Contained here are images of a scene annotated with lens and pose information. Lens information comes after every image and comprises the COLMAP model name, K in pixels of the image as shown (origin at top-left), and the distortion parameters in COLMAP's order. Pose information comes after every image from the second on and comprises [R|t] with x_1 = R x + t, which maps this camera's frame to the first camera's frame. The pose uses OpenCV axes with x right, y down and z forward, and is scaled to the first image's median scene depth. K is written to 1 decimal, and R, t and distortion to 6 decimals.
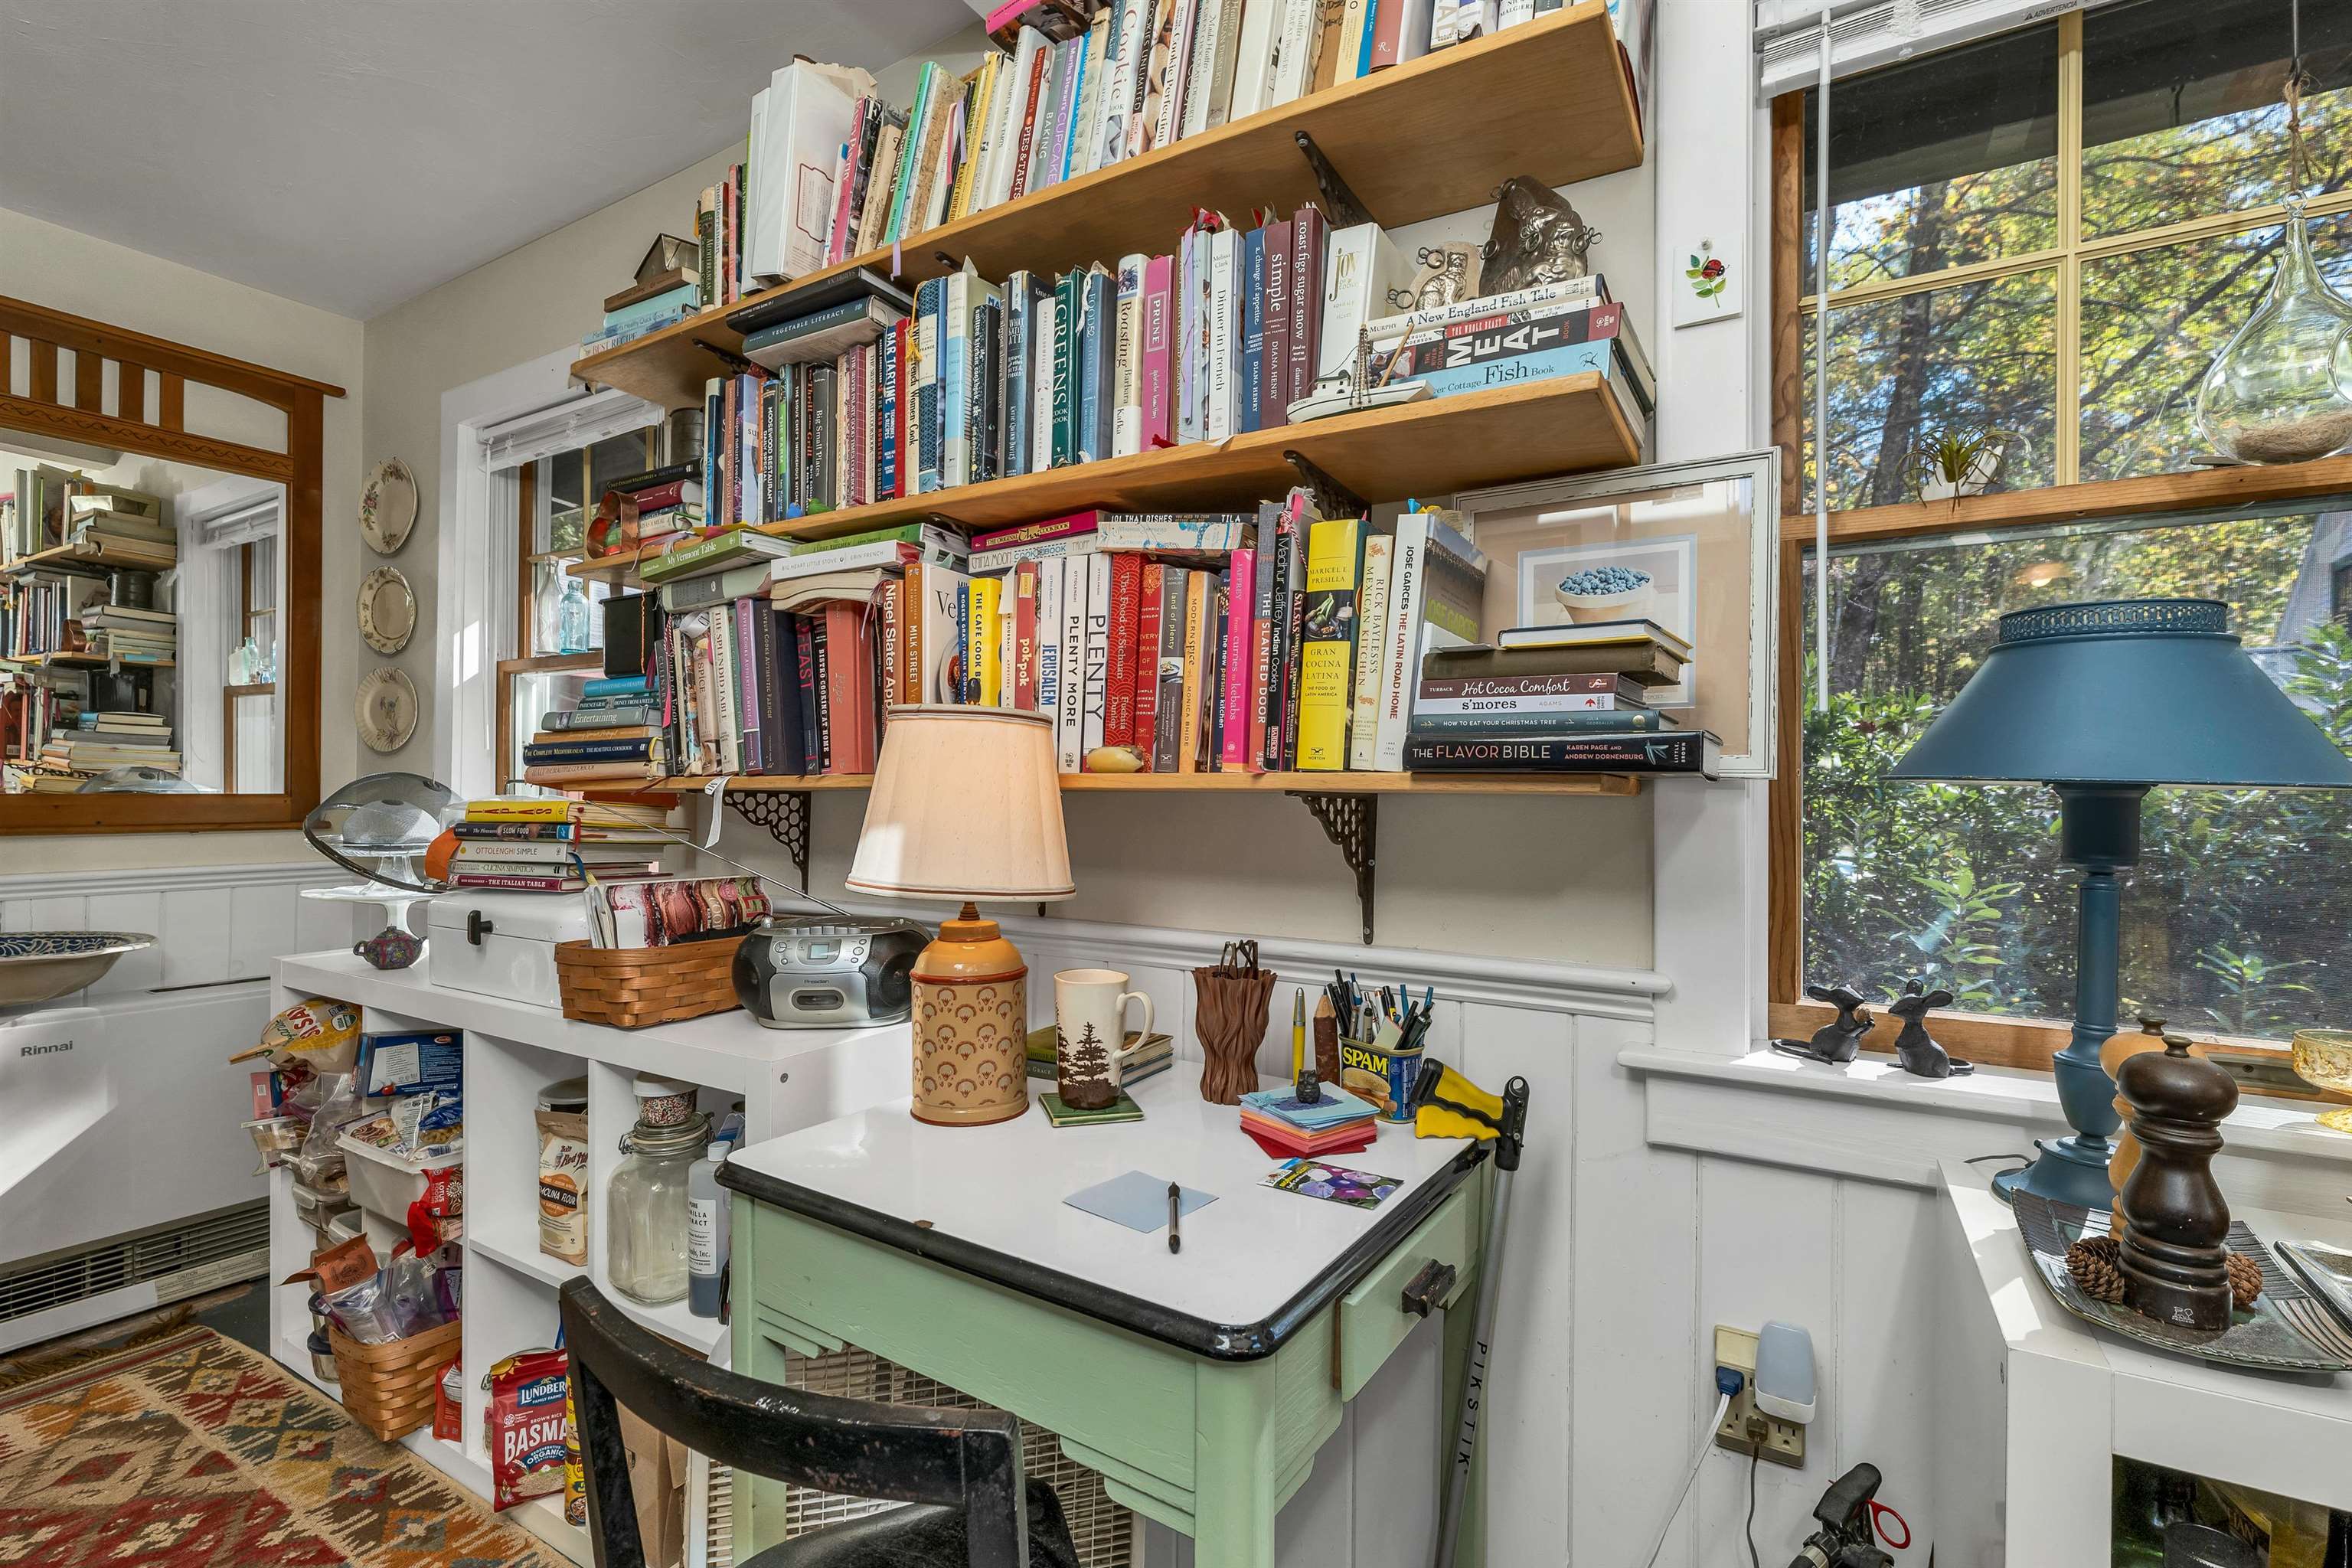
lens RADIAL K [[1061.9, 0, 1176.0], [0, 1061.9, 784.0], [0, 0, 1]] dist [0.001053, 0.000191]
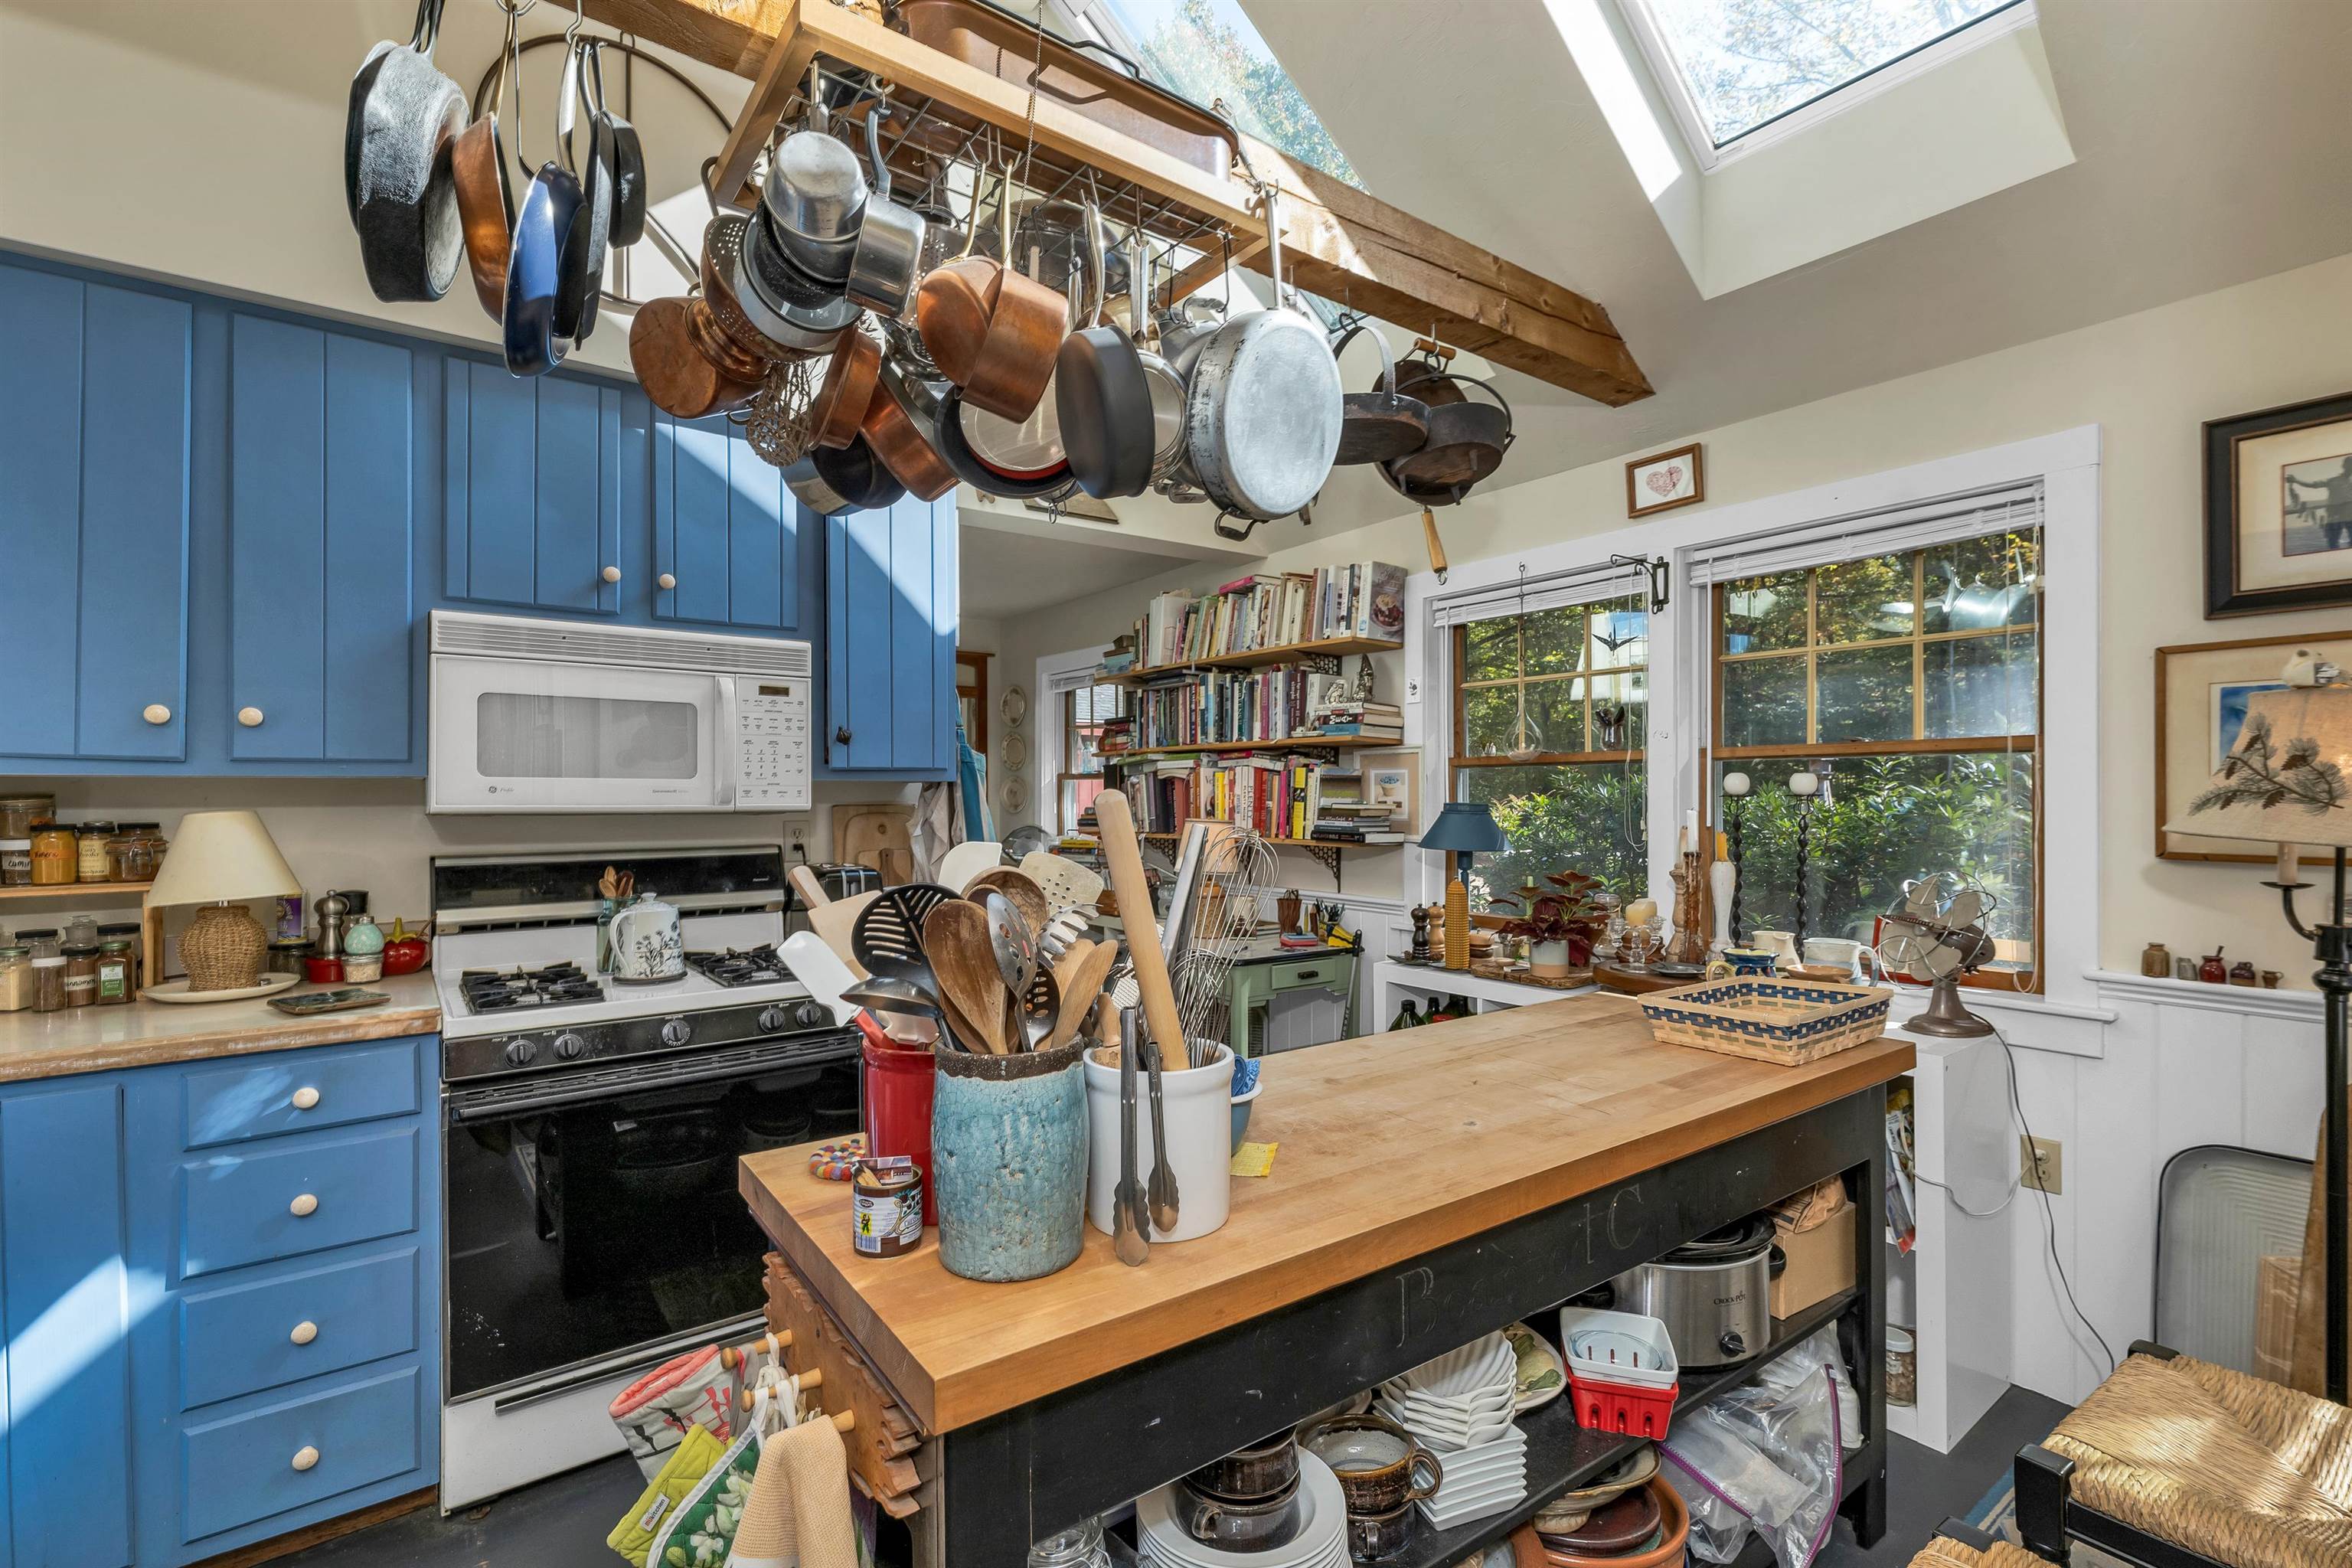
lens RADIAL K [[1061.9, 0, 1176.0], [0, 1061.9, 784.0], [0, 0, 1]] dist [0.001053, 0.000191]
pose [[0.925548, -0.013207, -0.378399, 0.876904], [0.011794, 0.999912, -0.006054, -0.142839], [0.378446, 0.001140, 0.925623, -1.923111]]
